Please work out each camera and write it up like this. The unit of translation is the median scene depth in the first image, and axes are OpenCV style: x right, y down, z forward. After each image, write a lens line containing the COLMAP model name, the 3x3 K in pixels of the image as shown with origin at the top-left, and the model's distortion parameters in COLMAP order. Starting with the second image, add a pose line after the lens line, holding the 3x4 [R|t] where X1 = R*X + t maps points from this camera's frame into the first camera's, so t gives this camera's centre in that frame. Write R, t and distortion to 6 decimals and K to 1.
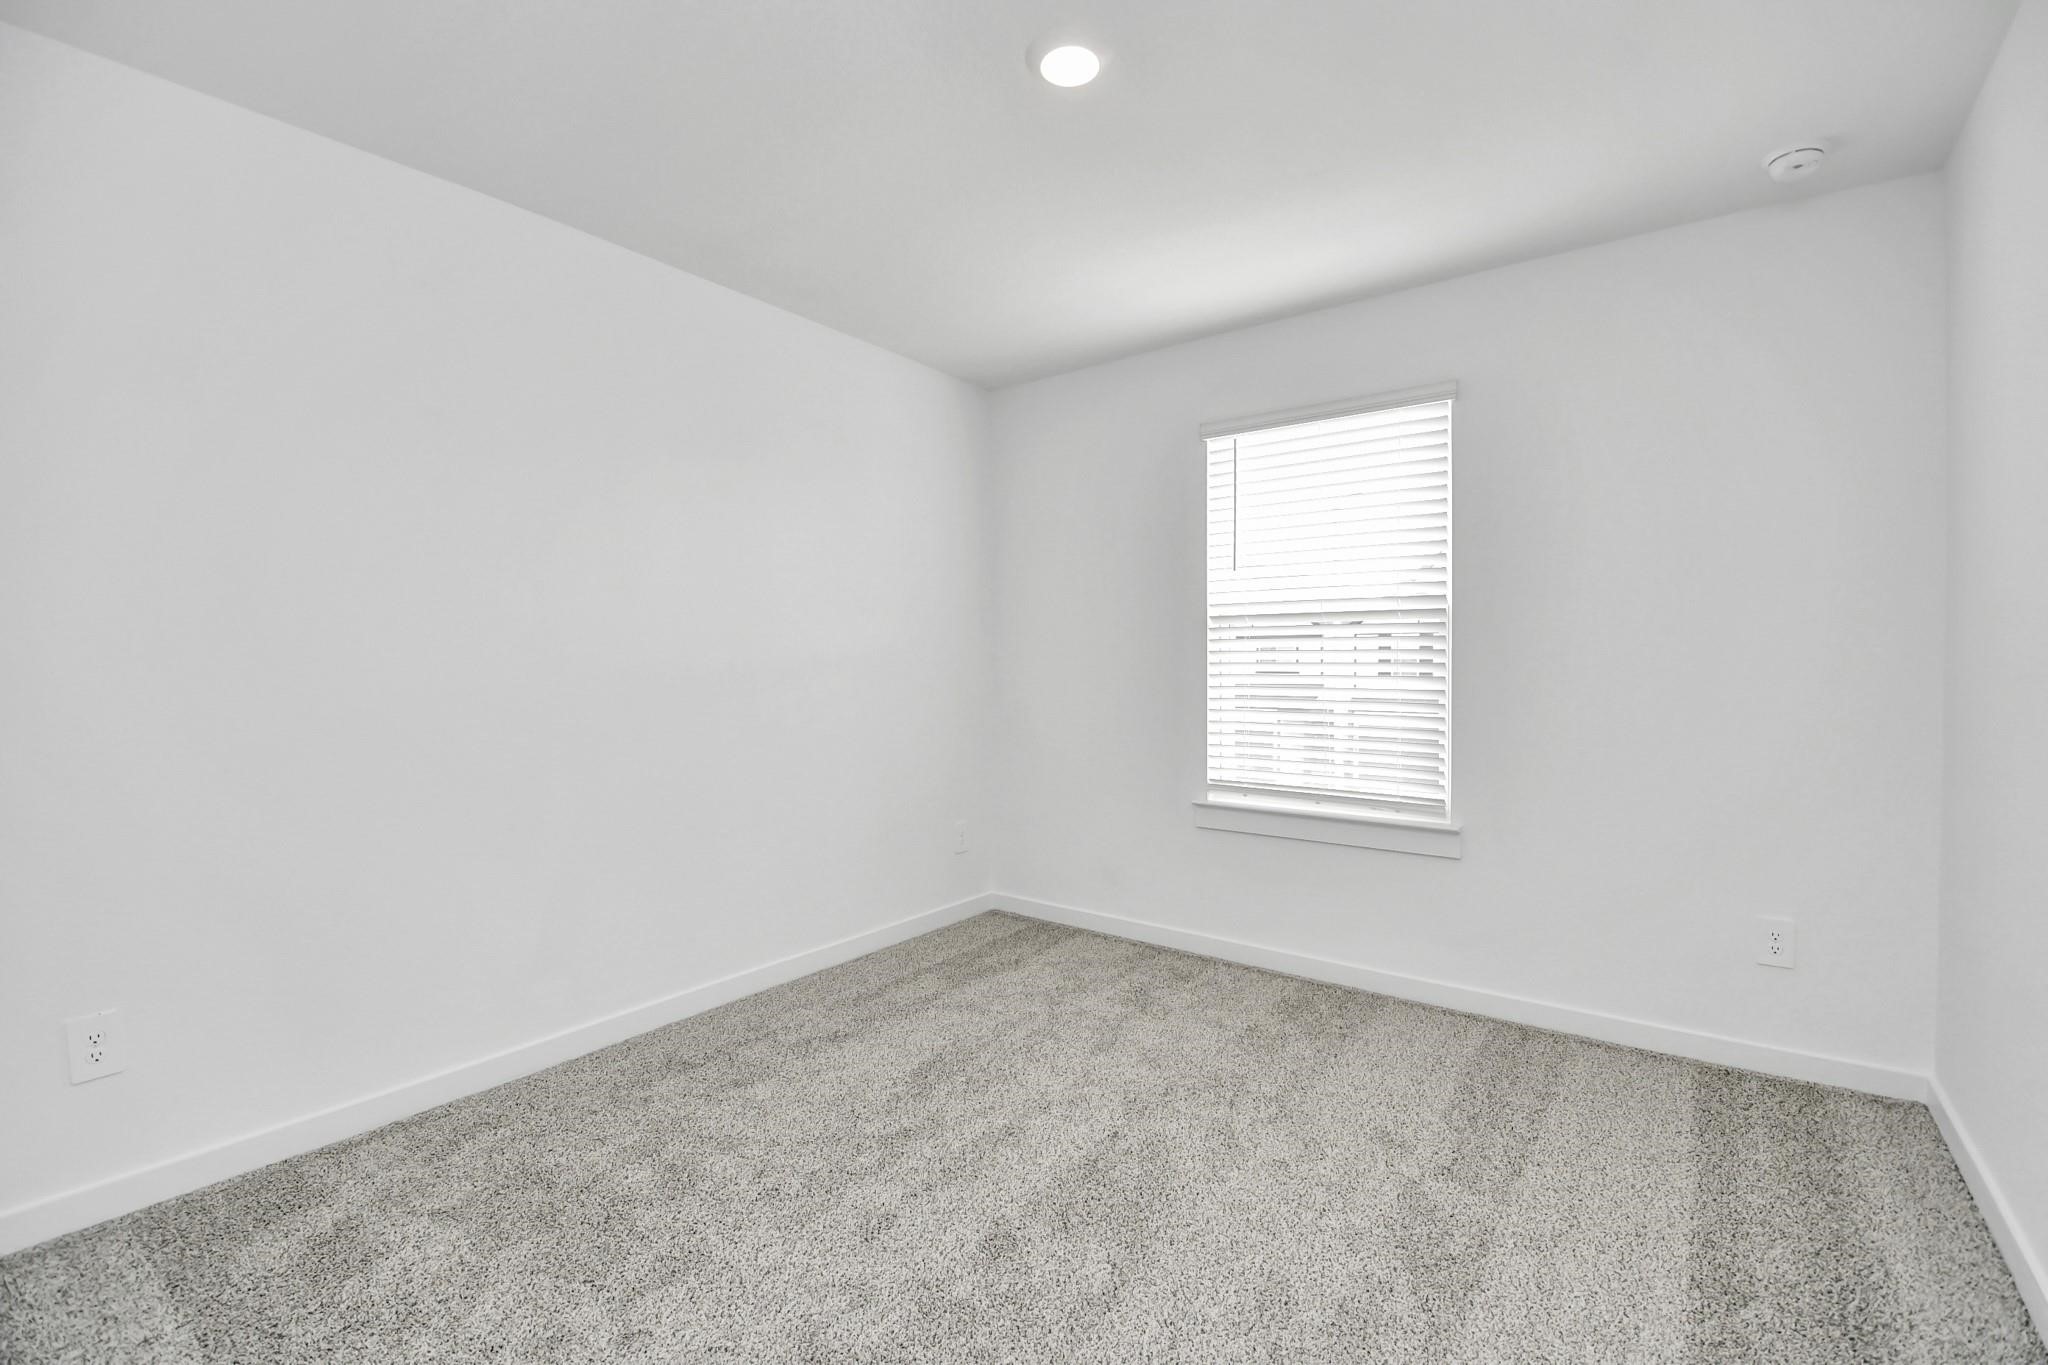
lens RADIAL K [[910.3, 0, 1024.0], [0, 910.3, 650.5], [0, 0, 1]] dist [0.000072, -0.010535]
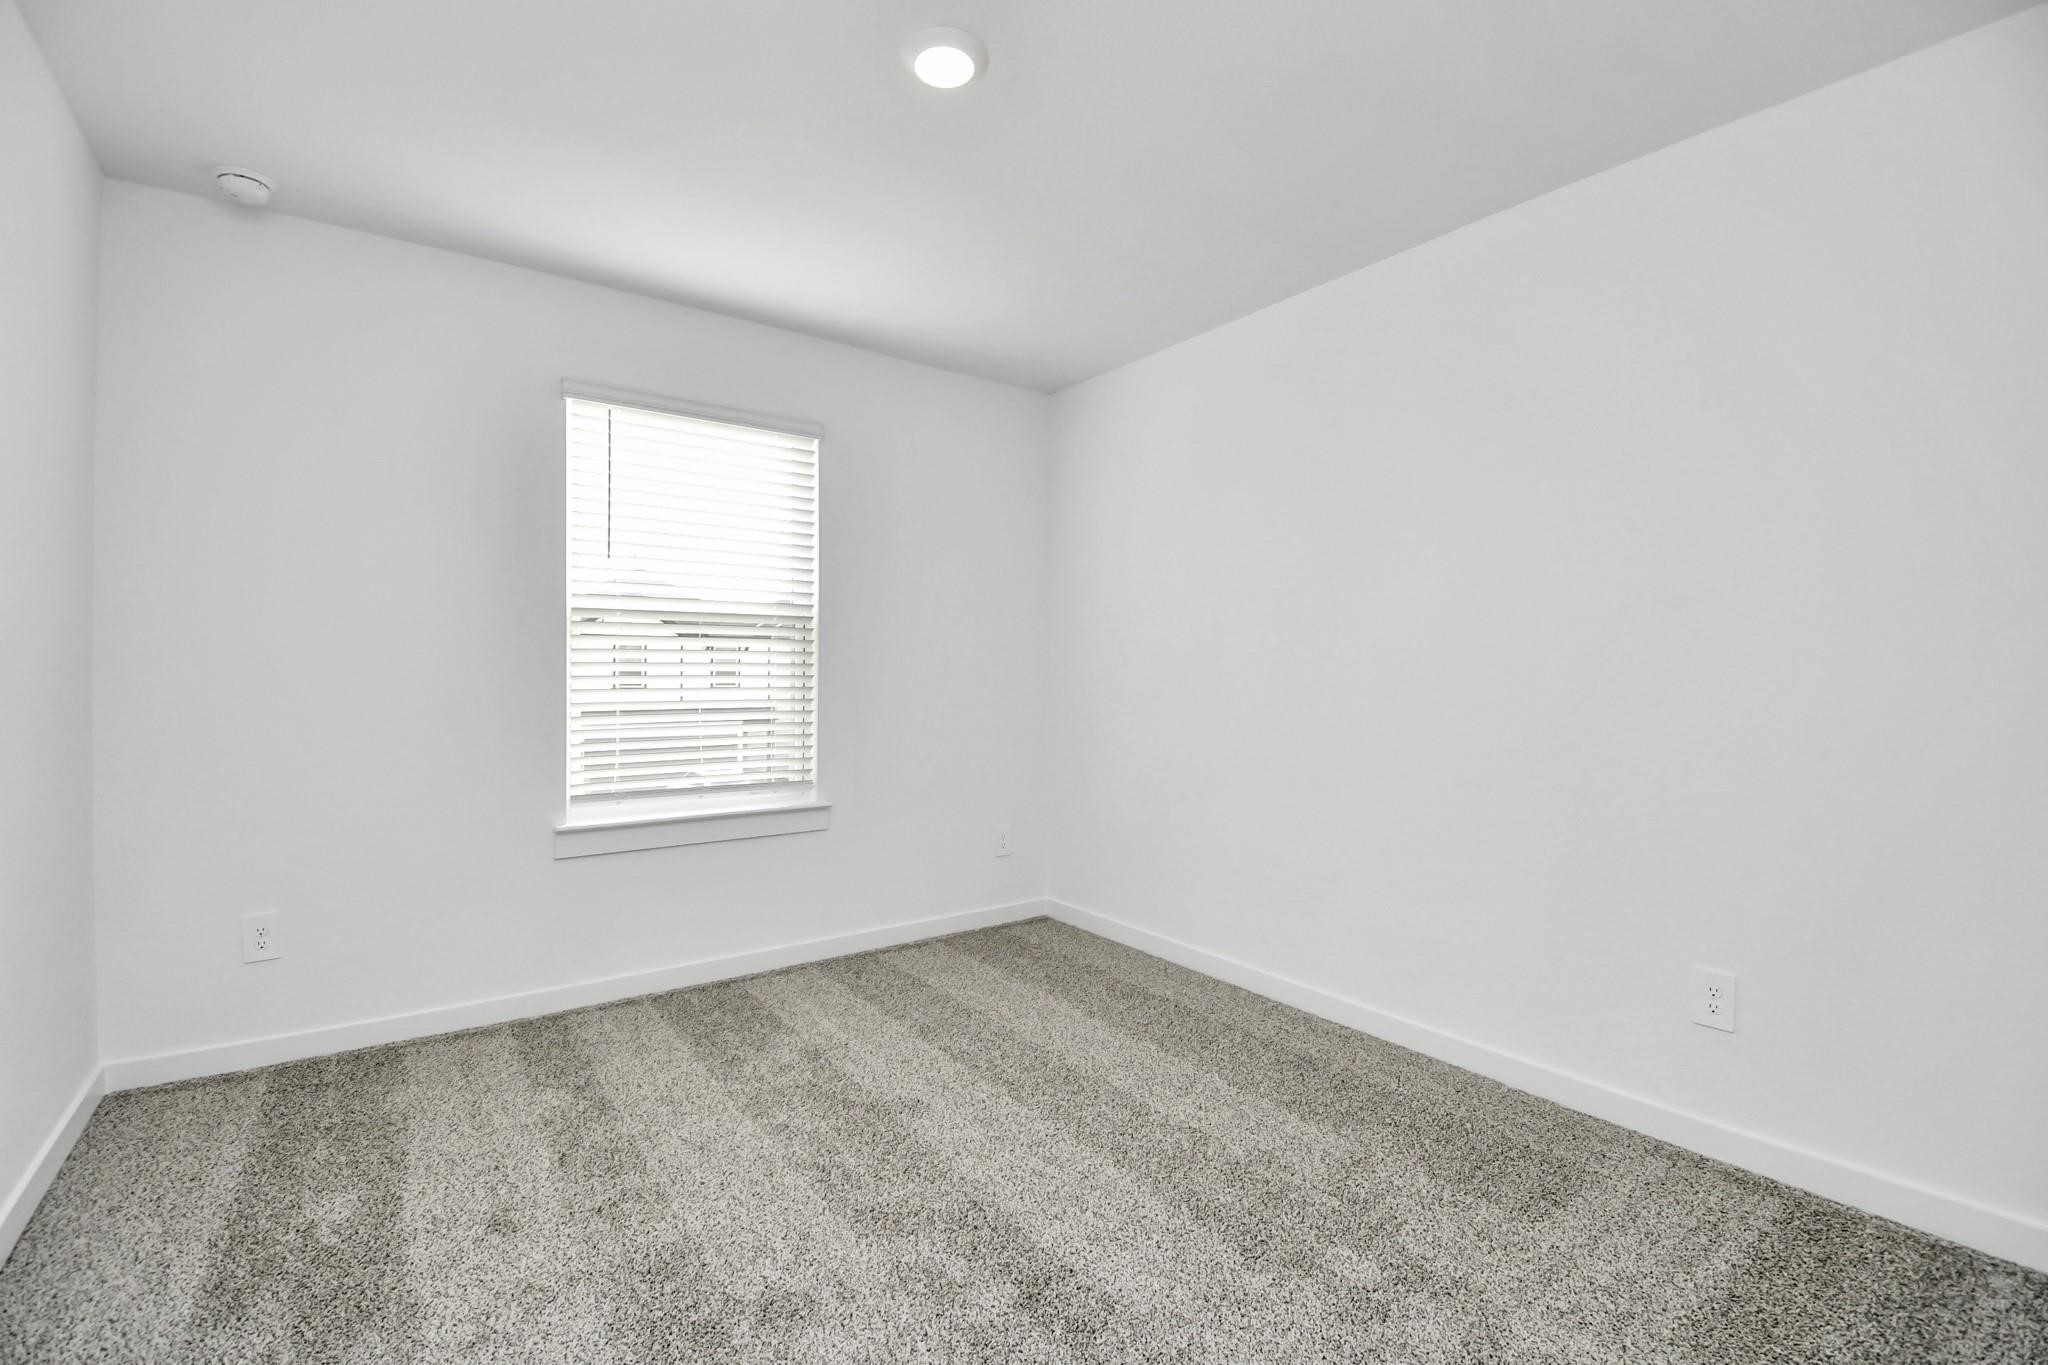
lens RADIAL K [[910.3, 0, 1024.0], [0, 910.3, 650.5], [0, 0, 1]] dist [0.000072, -0.010535]
pose [[0.275481, 0.016165, 0.961171, -0.507560], [-0.015095, 0.999808, -0.012489, 0.006922], [-0.961188, -0.011069, 0.275672, 0.366262]]
